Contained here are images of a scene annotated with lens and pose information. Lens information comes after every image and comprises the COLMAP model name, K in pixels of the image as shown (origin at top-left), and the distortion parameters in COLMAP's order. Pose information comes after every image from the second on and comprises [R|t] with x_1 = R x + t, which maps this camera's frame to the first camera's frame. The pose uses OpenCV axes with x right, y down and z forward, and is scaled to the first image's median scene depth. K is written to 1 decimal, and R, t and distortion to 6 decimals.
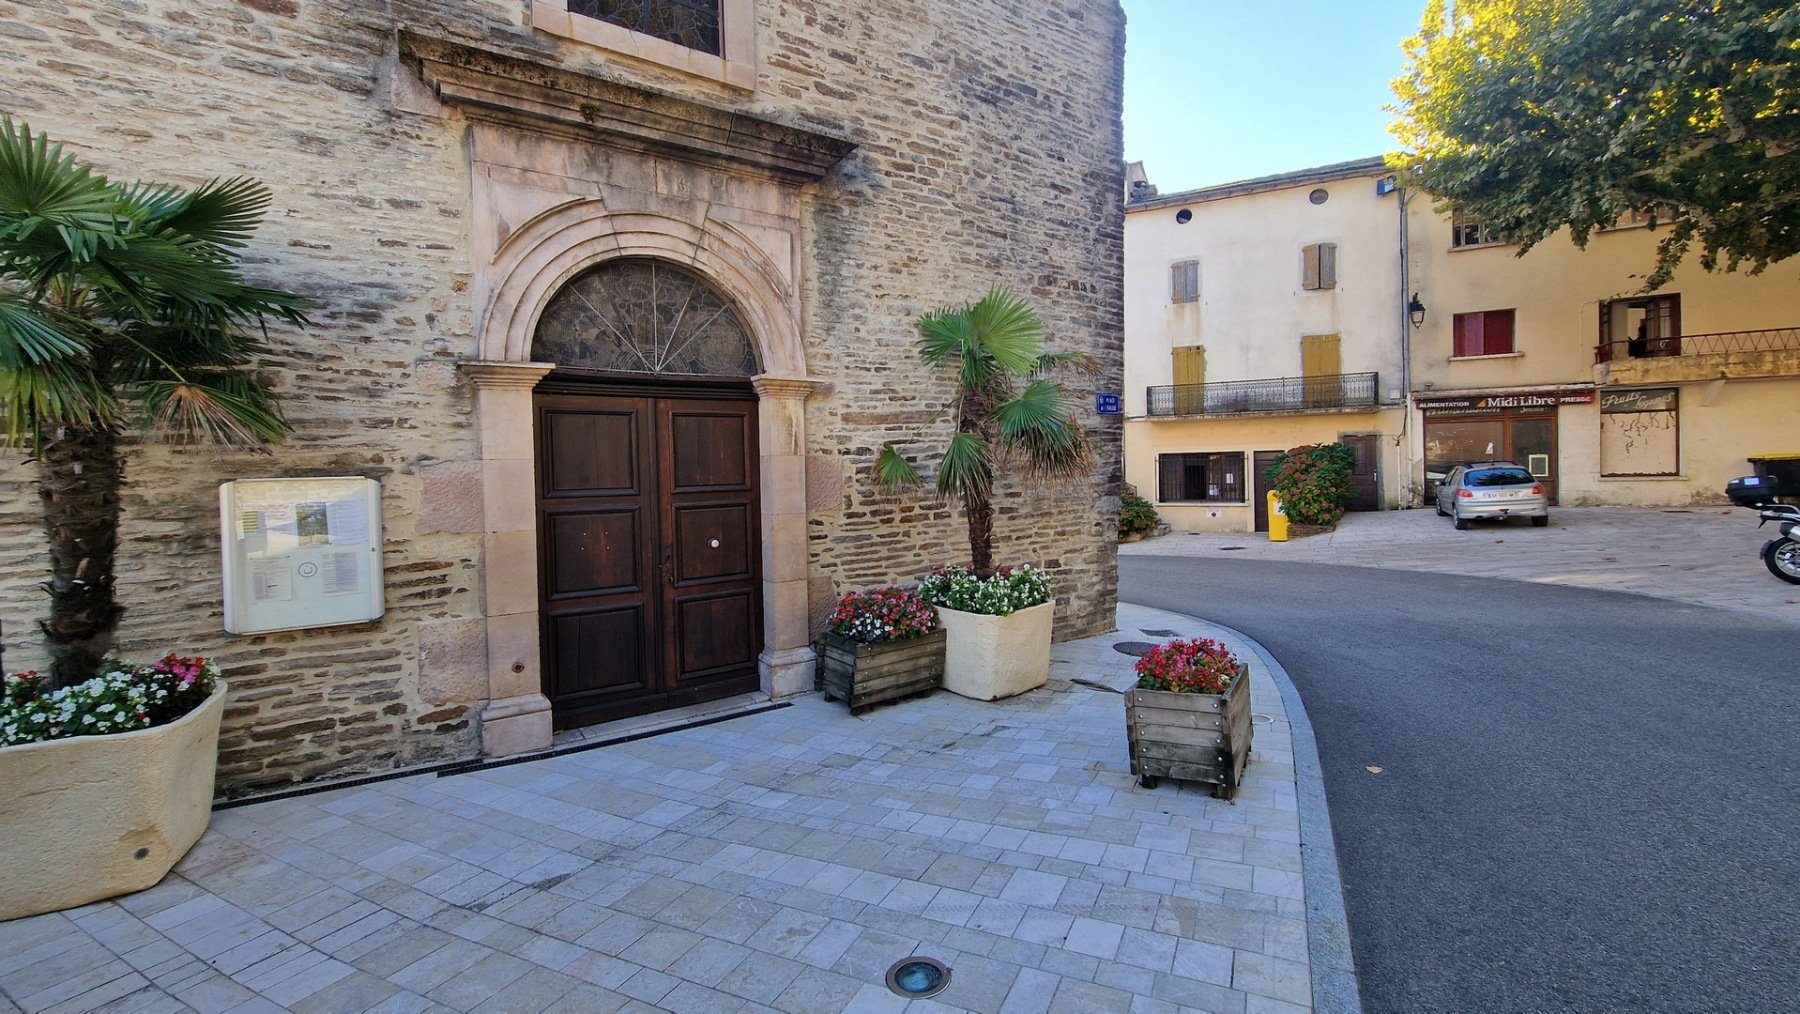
lens RADIAL K [[731.0, 0, 905.7], [0, 731.0, 480.7], [0, 0, 1]] dist [-0.002514, -0.000167]
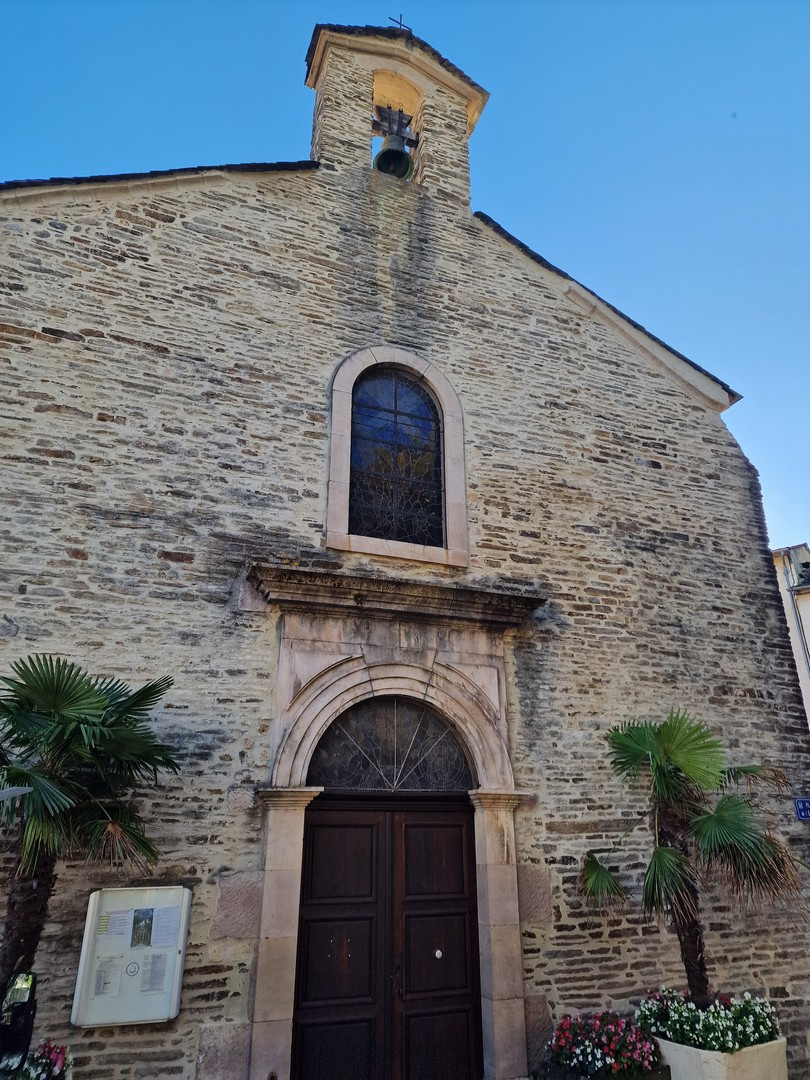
lens RADIAL K [[713.4, 0, 419.4], [0, 713.4, 534.6], [0, 0, 1]] dist [0.088636, -0.080629]
pose [[0.975850, -0.075923, -0.204821, -0.015884], [-0.016015, 0.910265, -0.413717, -0.031893], [0.217852, 0.407006, 0.887066, -0.213874]]
